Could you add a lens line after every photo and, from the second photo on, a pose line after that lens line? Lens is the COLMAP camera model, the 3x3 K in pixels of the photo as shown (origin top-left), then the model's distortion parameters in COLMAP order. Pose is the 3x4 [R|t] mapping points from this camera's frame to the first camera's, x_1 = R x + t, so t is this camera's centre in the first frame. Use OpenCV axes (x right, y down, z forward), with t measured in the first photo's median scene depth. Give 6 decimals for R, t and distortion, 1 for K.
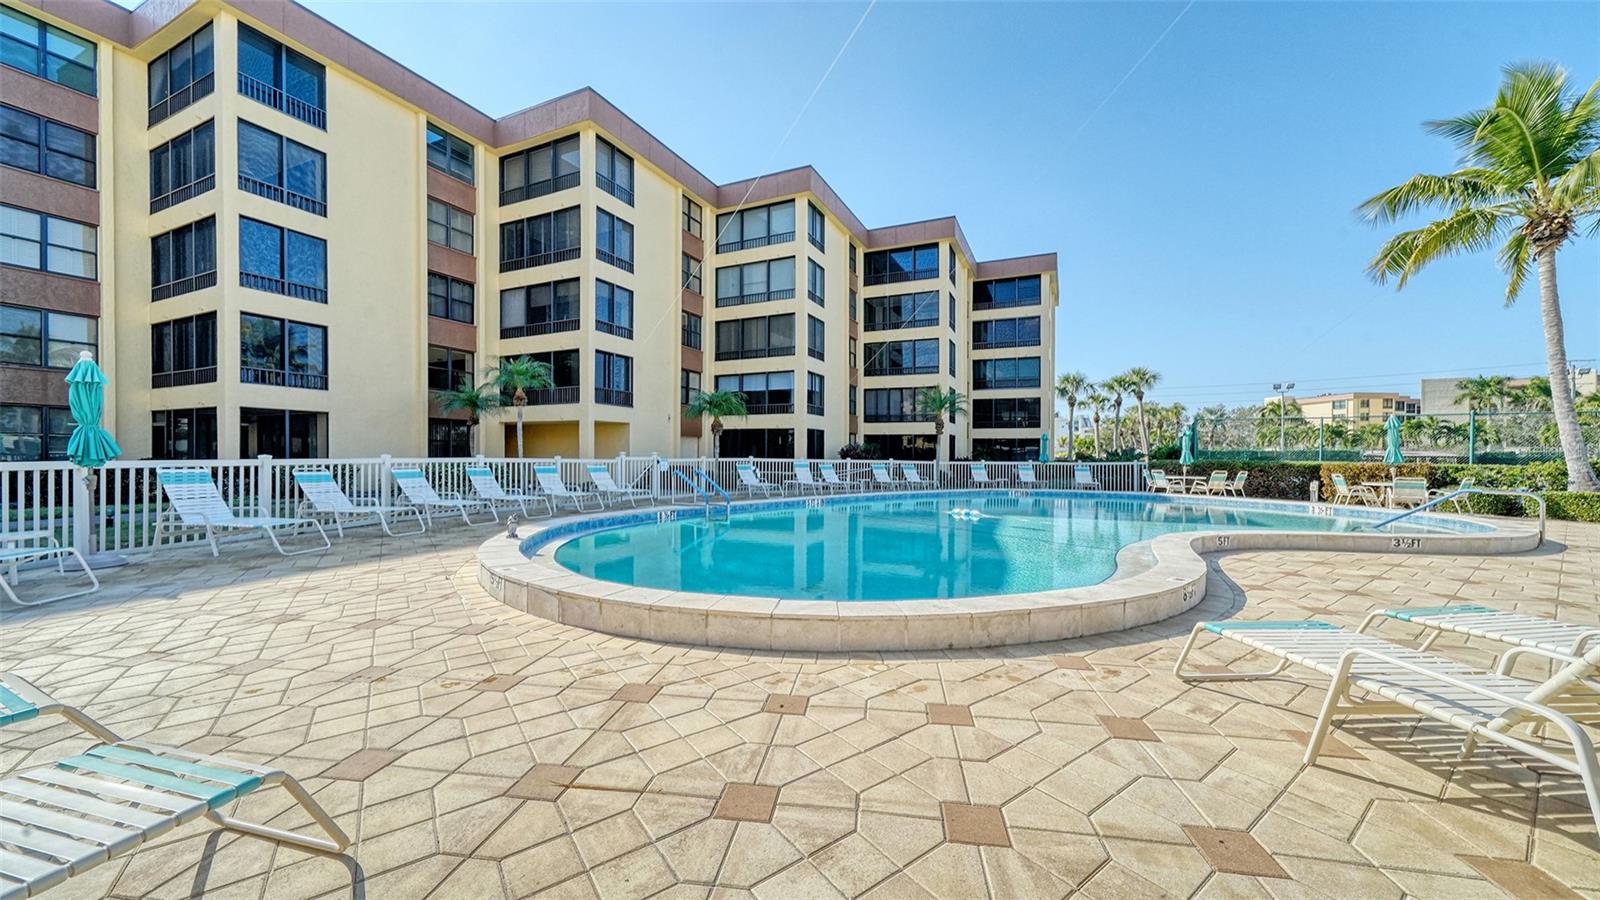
lens RADIAL K [[561.0, 0, 795.8], [0, 561.0, 468.8], [0, 0, 1]] dist [-0.019158, 0.009590]
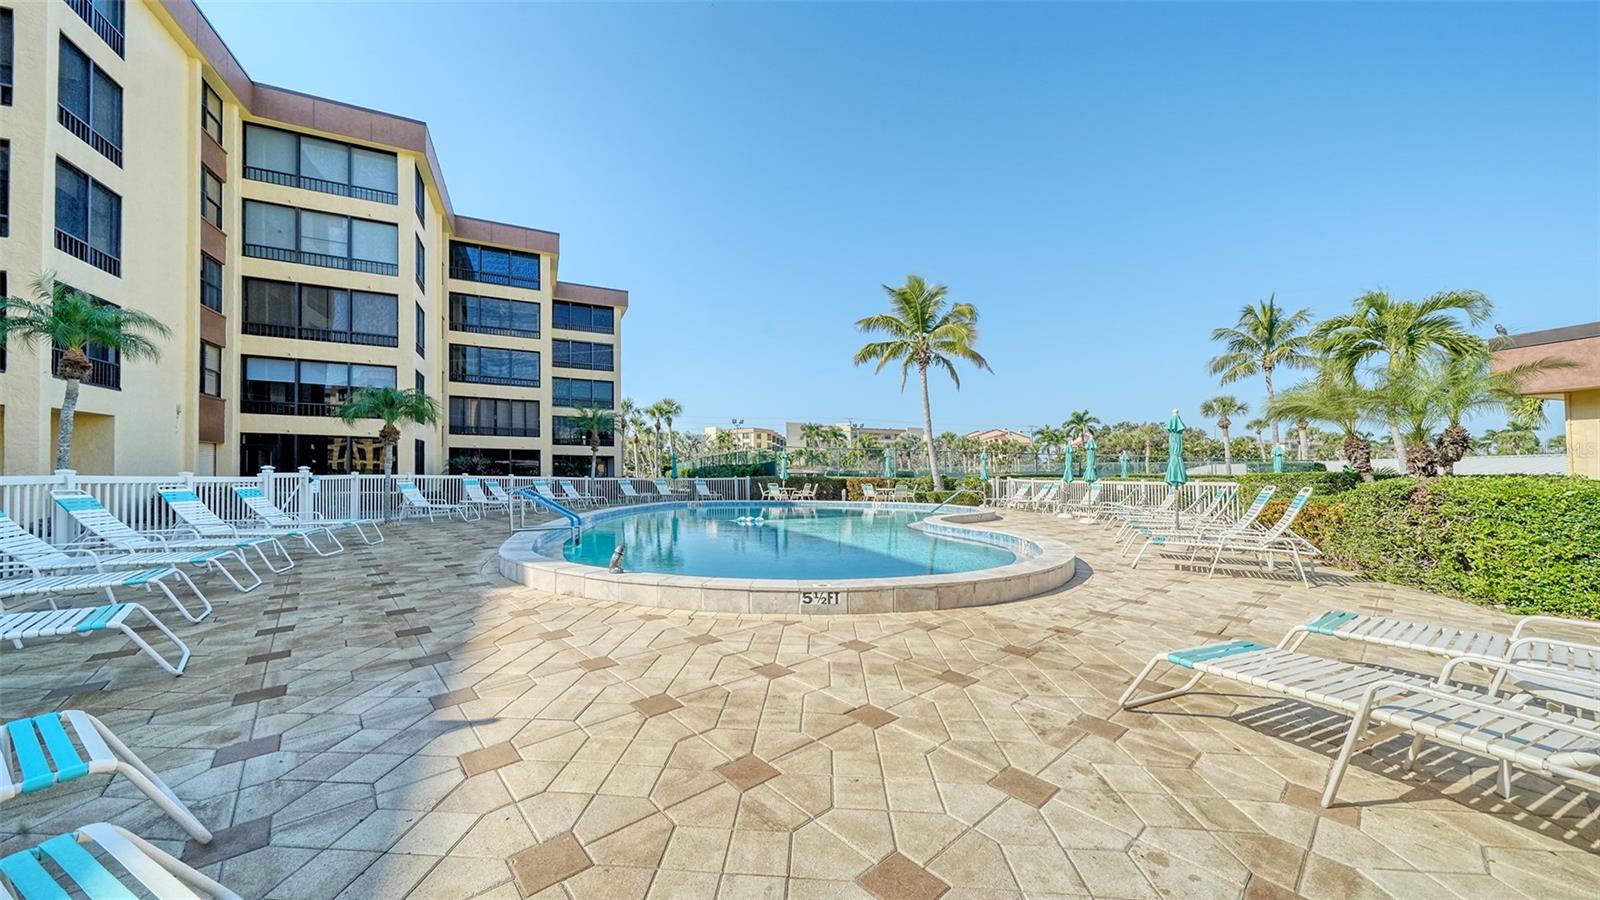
lens RADIAL K [[561.0, 0, 795.8], [0, 561.0, 468.8], [0, 0, 1]] dist [-0.019158, 0.009590]
pose [[0.631480, 0.005960, 0.775369, -0.244381], [0.016600, 0.999637, -0.021204, -0.002779], [-0.775215, 0.026261, 0.631152, 0.057999]]
